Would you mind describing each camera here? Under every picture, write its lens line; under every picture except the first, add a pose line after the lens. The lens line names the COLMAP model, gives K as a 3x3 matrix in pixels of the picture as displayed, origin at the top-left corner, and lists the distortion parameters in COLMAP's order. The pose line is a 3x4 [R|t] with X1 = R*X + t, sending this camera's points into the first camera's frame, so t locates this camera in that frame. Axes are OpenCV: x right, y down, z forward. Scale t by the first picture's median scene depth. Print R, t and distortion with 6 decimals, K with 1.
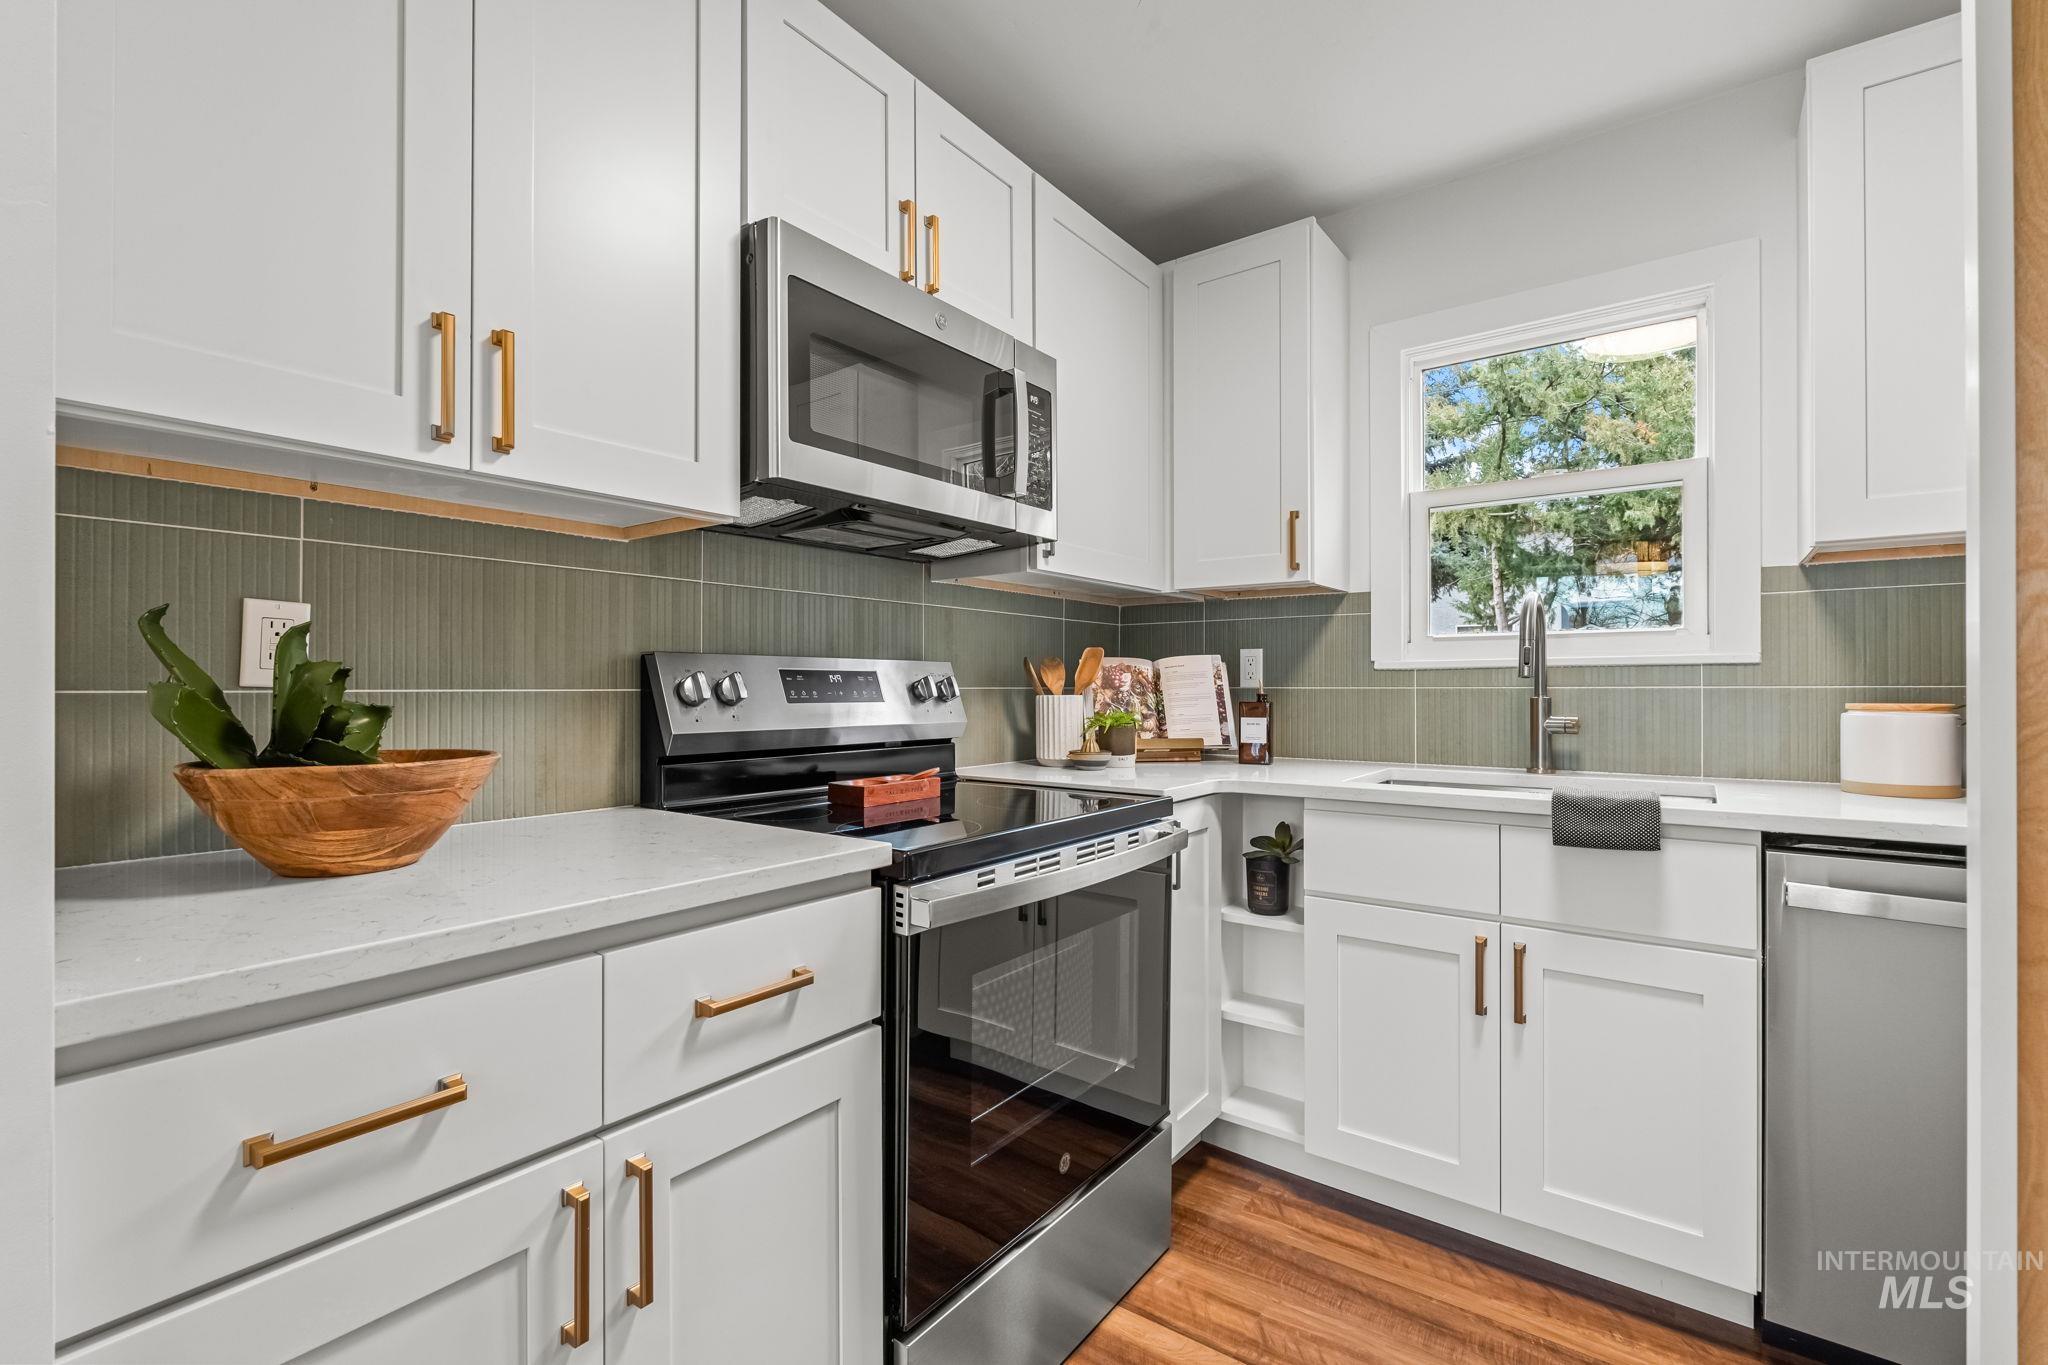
lens RADIAL K [[899.2, 0, 1024.0], [0, 899.2, 682.5], [0, 0, 1]] dist [-0.006437, 0.000679]
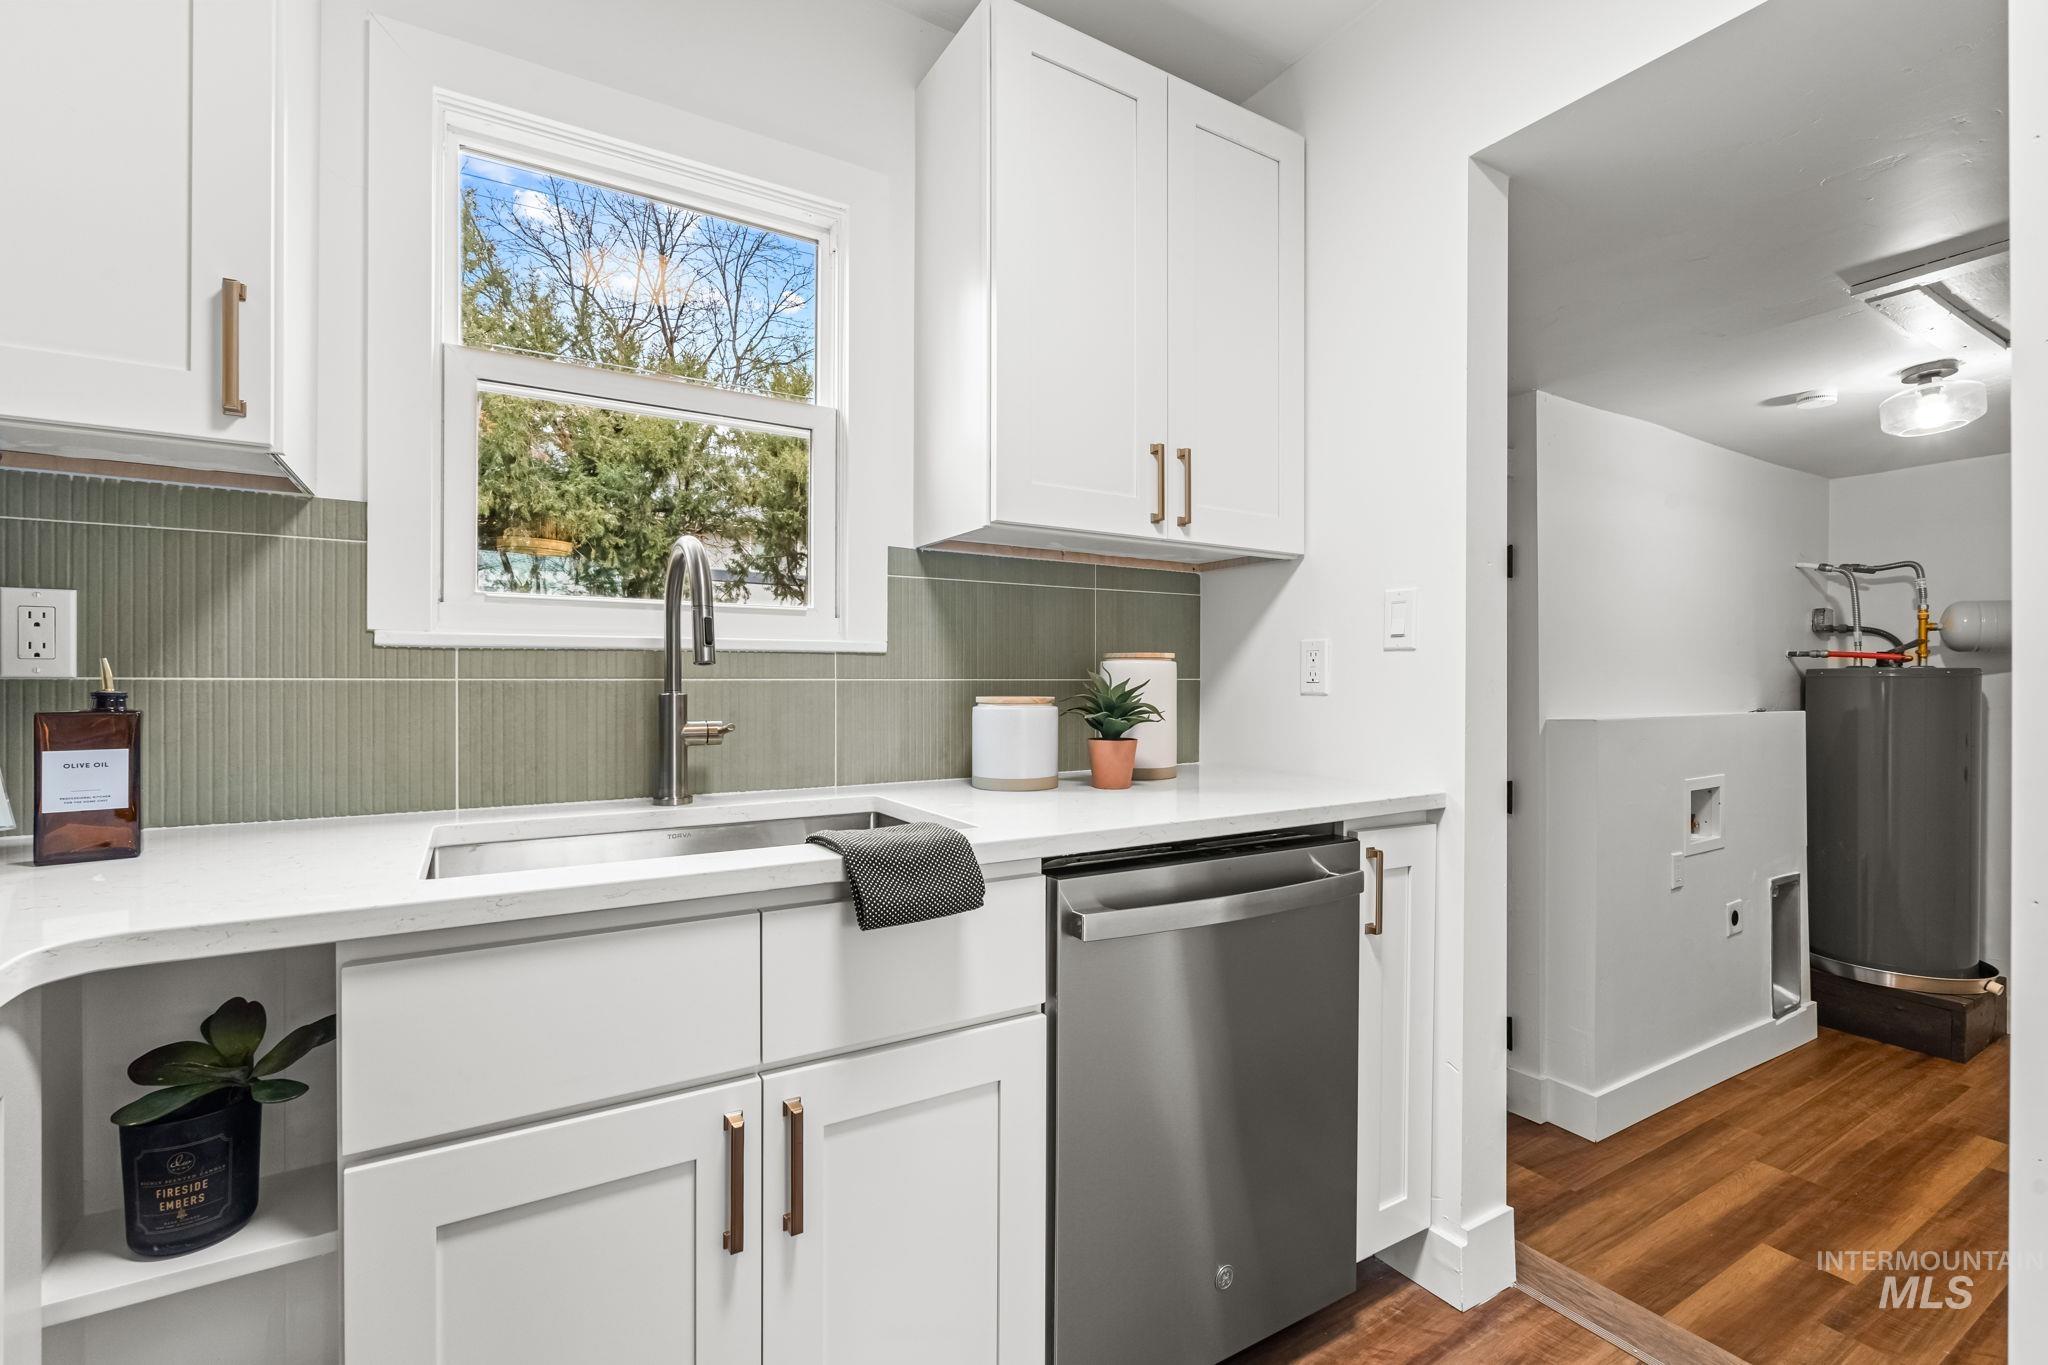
lens RADIAL K [[899.2, 0, 1024.0], [0, 899.2, 682.5], [0, 0, 1]] dist [-0.006437, 0.000679]
pose [[0.377208, -0.000503, 0.926129, 0.040636], [-0.008618, 0.999955, 0.004053, 0.002857], [-0.926089, -0.009510, 0.377186, 0.508702]]
